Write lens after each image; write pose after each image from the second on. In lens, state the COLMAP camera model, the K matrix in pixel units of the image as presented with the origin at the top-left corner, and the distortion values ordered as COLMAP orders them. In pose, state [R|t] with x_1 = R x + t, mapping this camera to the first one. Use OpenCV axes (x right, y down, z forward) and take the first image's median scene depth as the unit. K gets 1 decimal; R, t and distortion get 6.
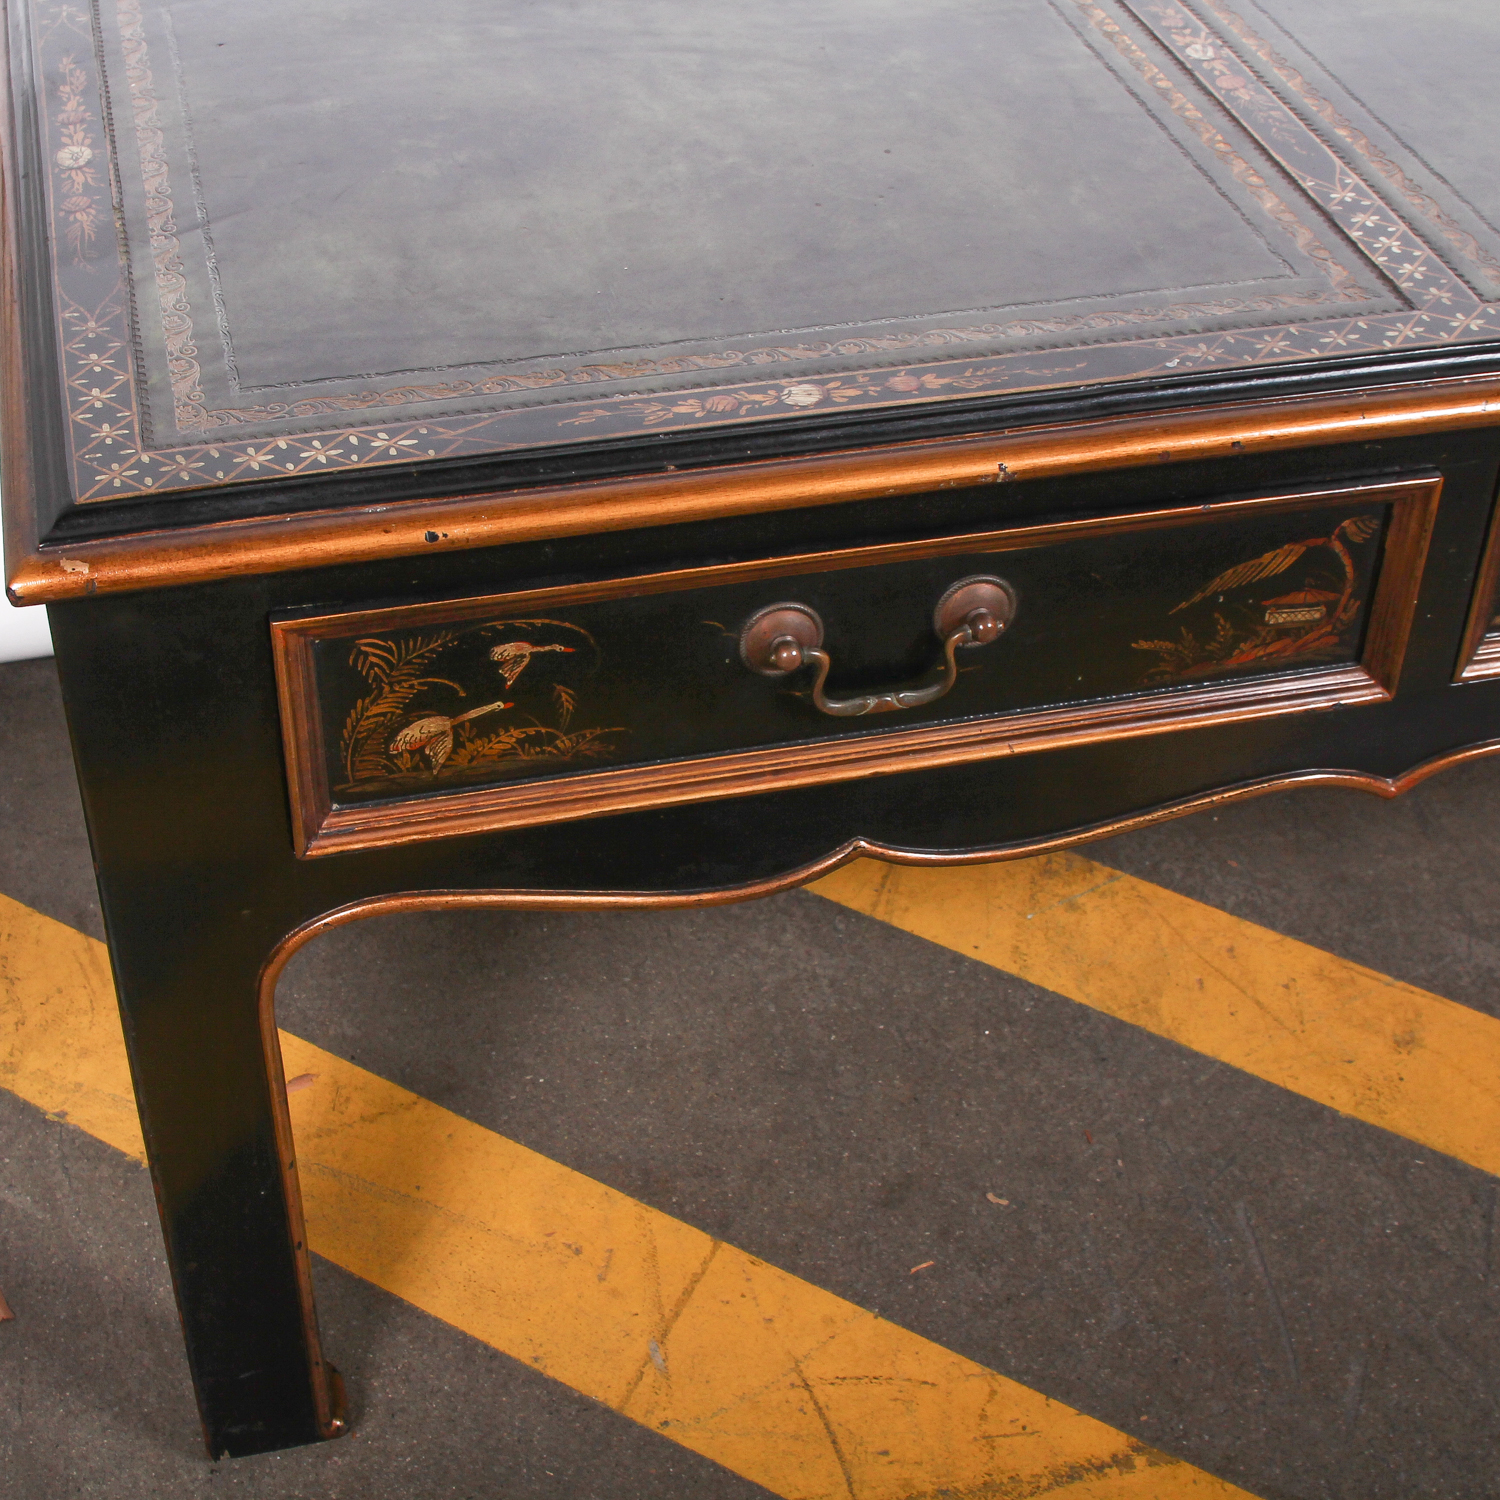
lens RADIAL K [[2535.0, 0, 766.5], [0, 2535.0, 782.5], [0, 0, 1]] dist [-0.081548, 0.000000]
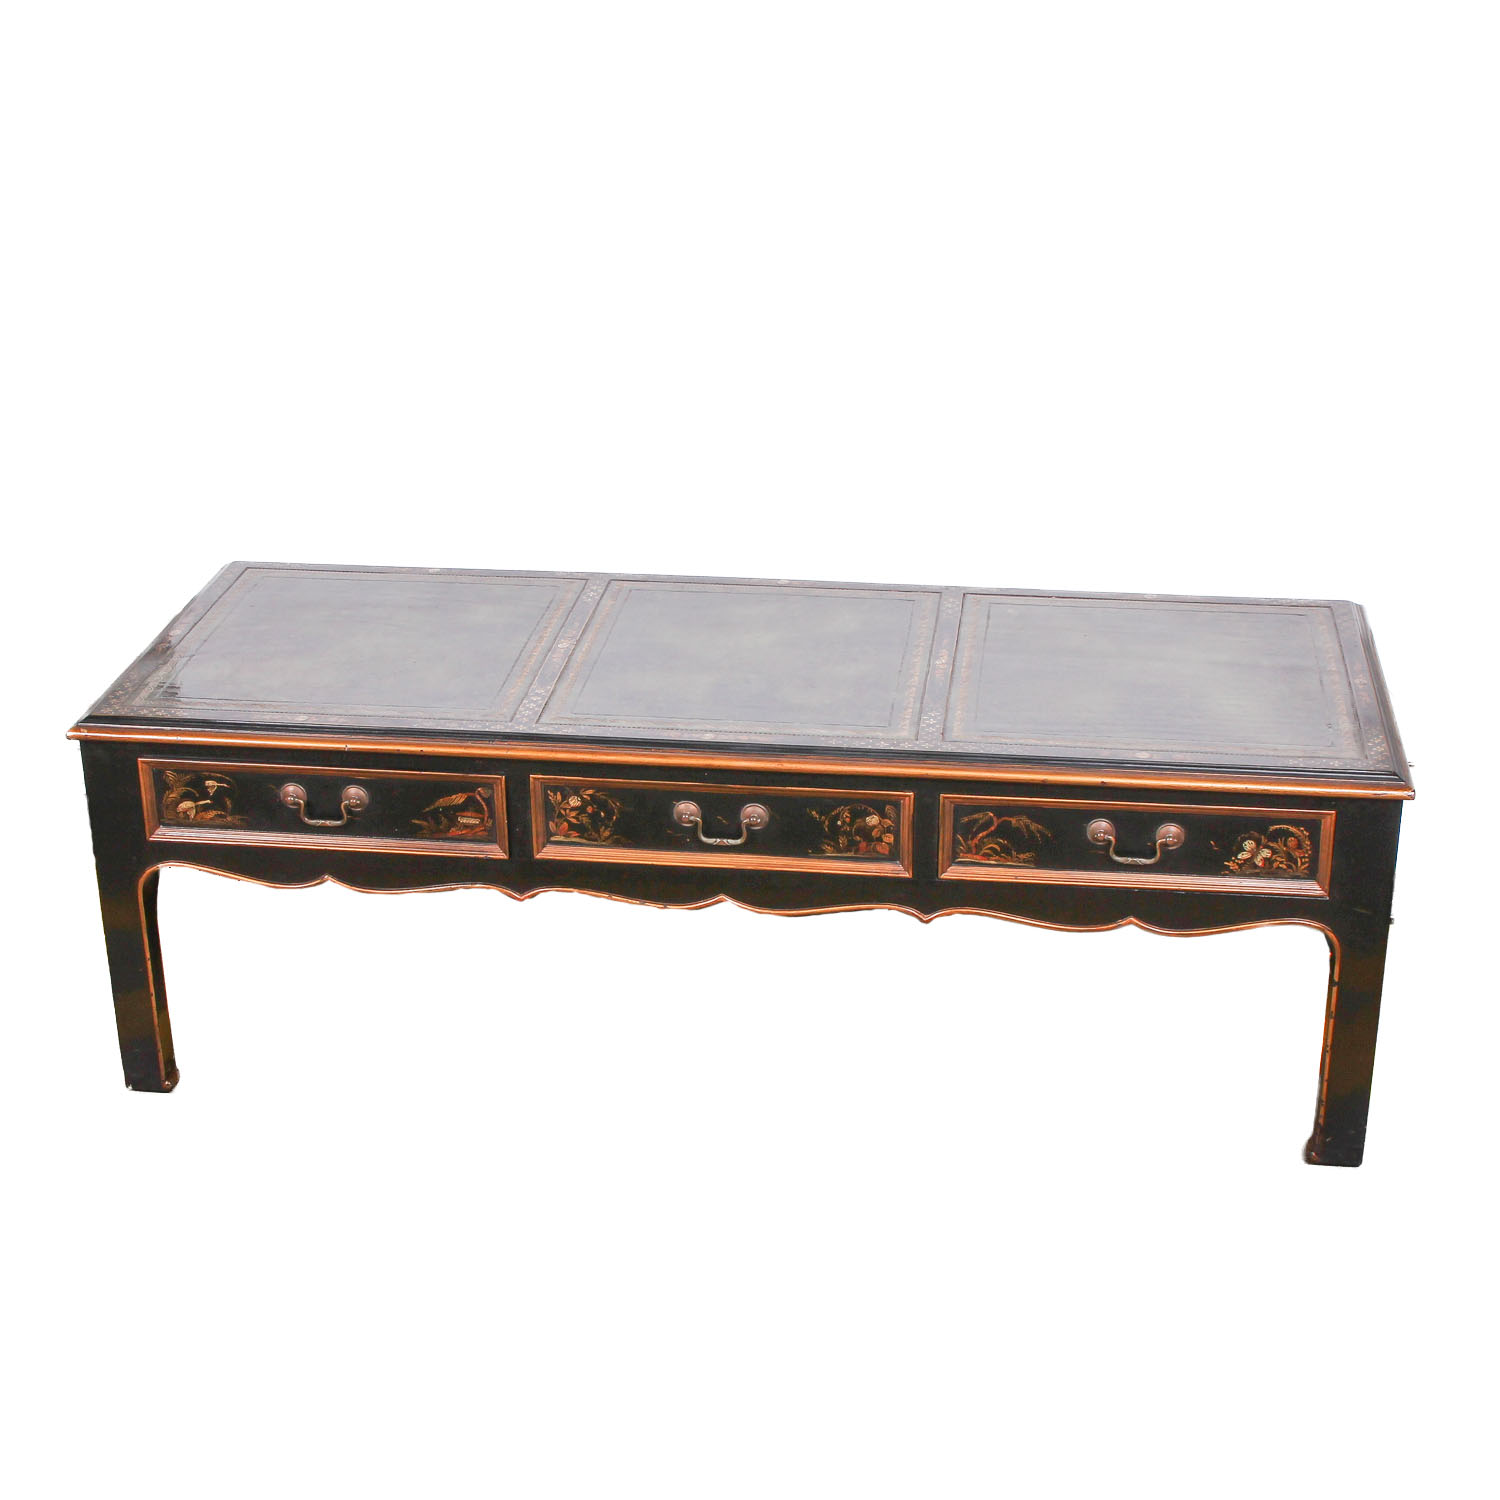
lens RADIAL K [[2535.0, 0, 752.7], [0, 2535.0, 748.4], [0, 0, 1]] dist [-0.081548, 0.000000]
pose [[0.924490, 0.119817, -0.361888, 1.554641], [-0.212028, 0.950550, -0.226936, 0.448812], [0.316802, 0.286530, 0.904178, -1.575946]]
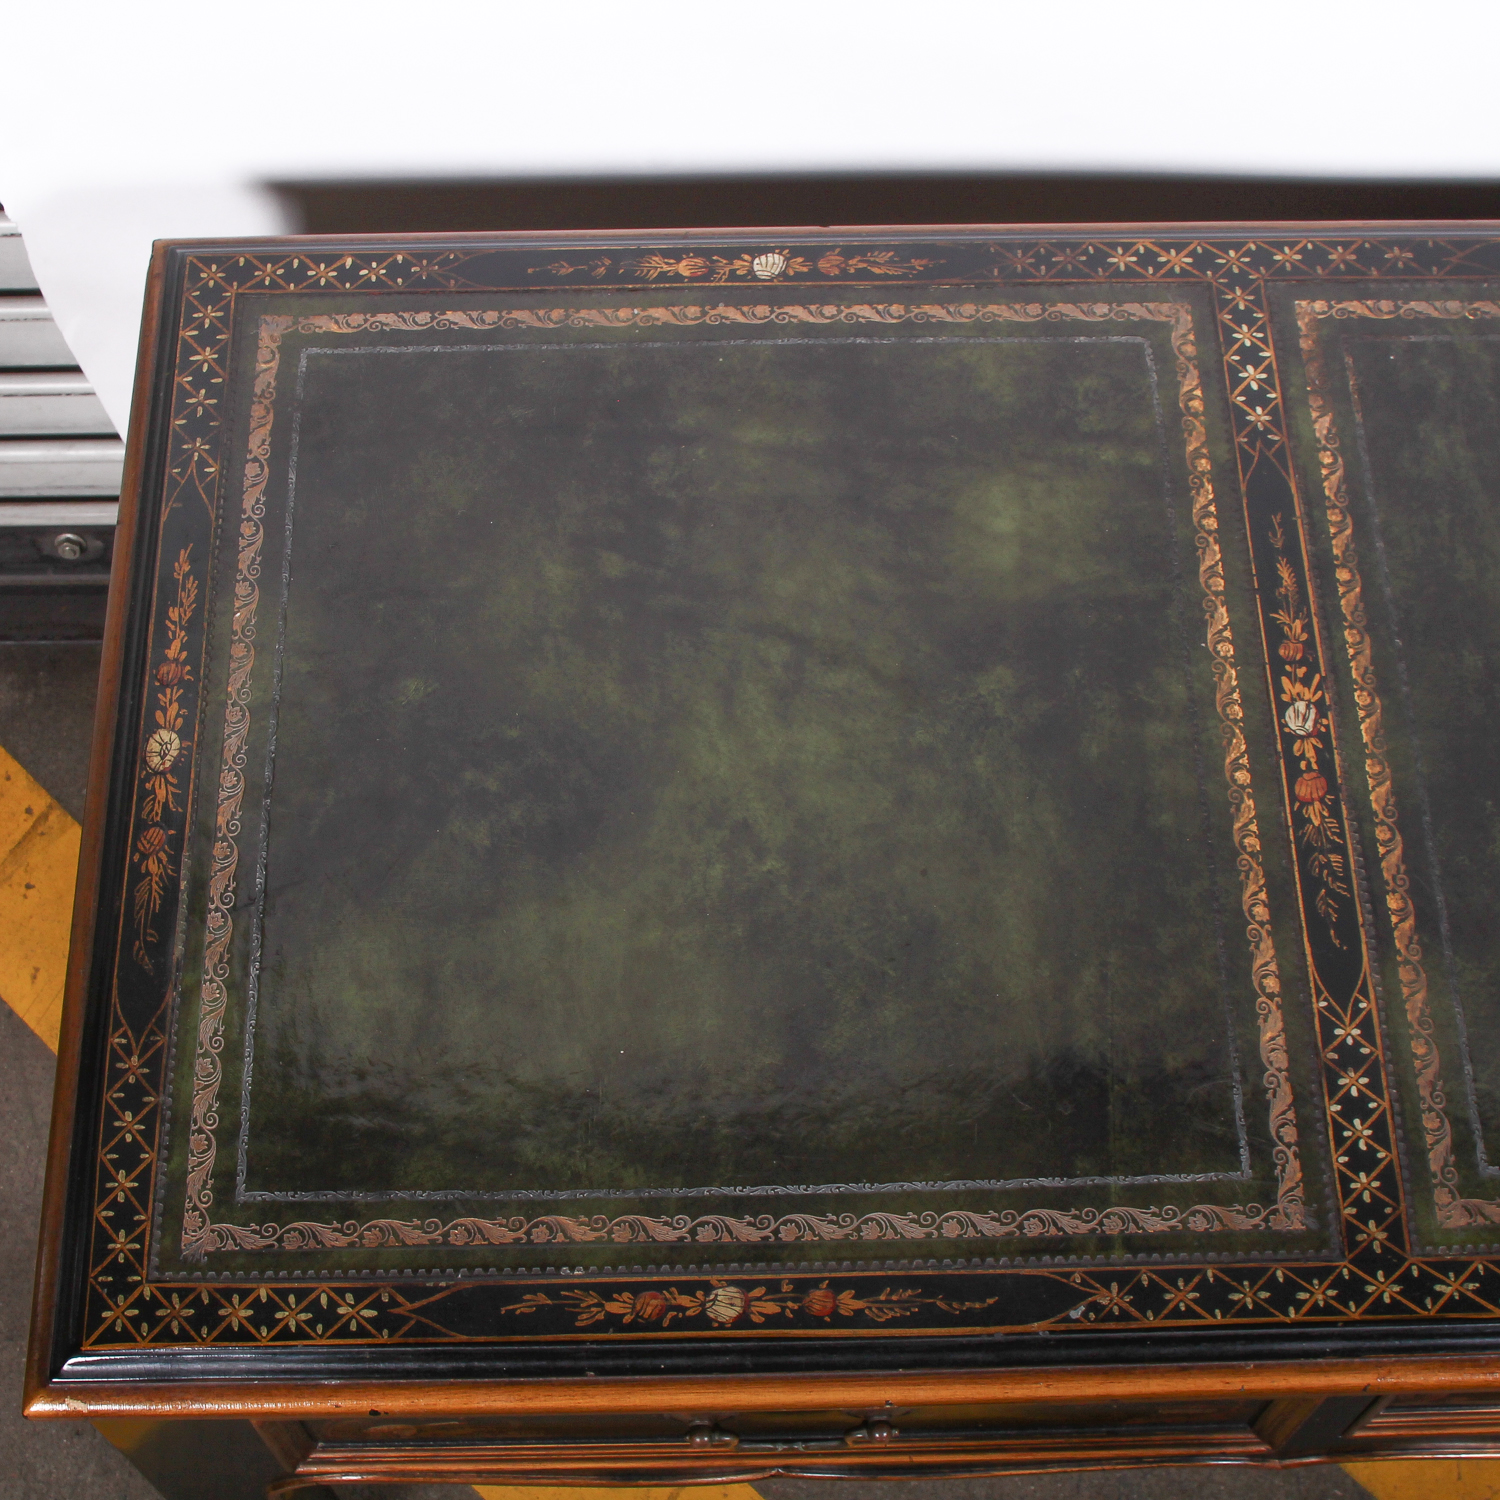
lens RADIAL K [[2535.0, 0, 748.2], [0, 2535.0, 761.9], [0, 0, 1]] dist [-0.081548, 0.000000]
pose [[0.972324, 0.197947, -0.124112, 0.101570], [-0.132953, 0.905600, 0.402757, -0.725838], [0.192121, -0.375109, 0.906853, 0.075953]]
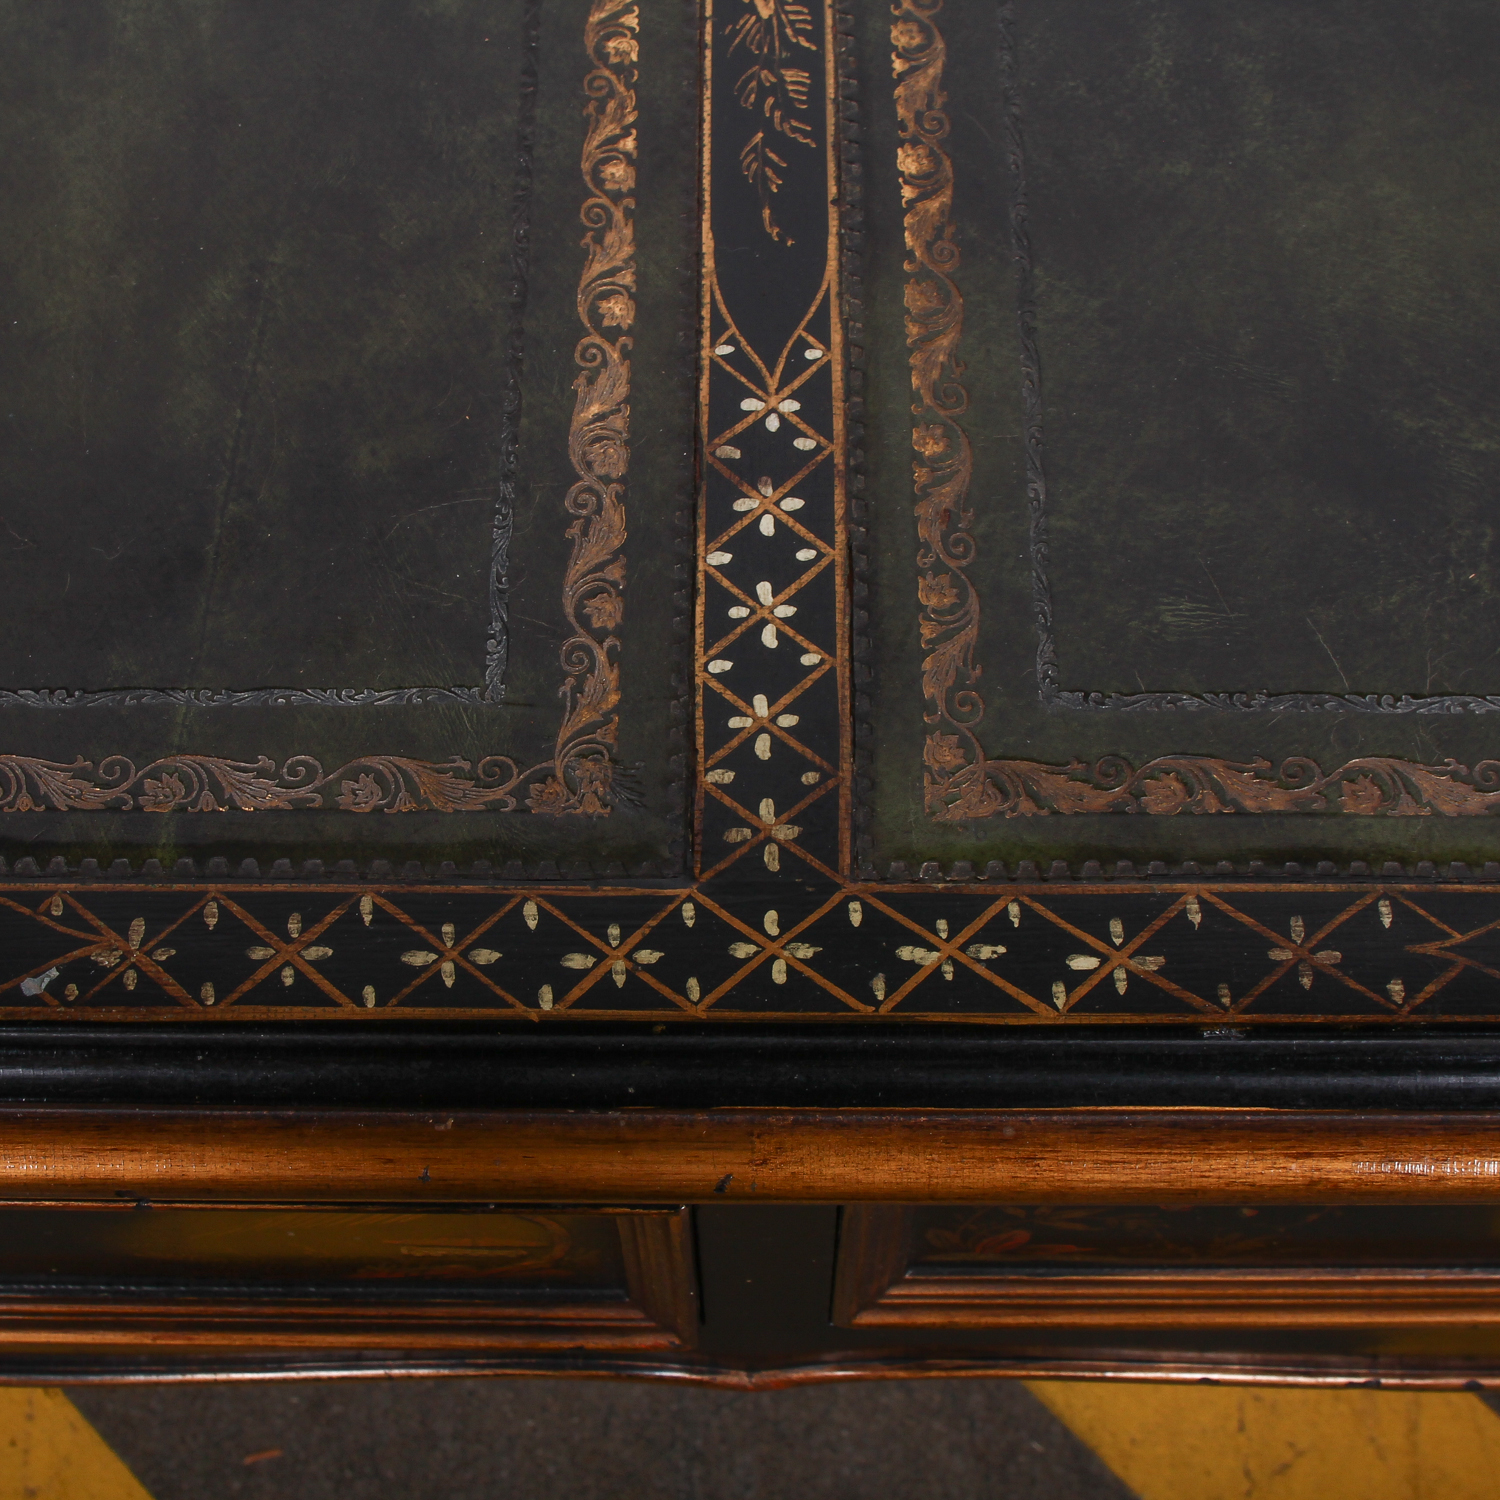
lens RADIAL K [[2535.0, 0, 753.1], [0, 2535.0, 757.8], [0, 0, 1]] dist [-0.081548, 0.000000]
pose [[0.965580, 0.218879, -0.140526, 0.311716], [-0.141826, 0.895926, 0.420953, -0.377543], [0.218038, -0.386533, 0.896131, 0.579145]]
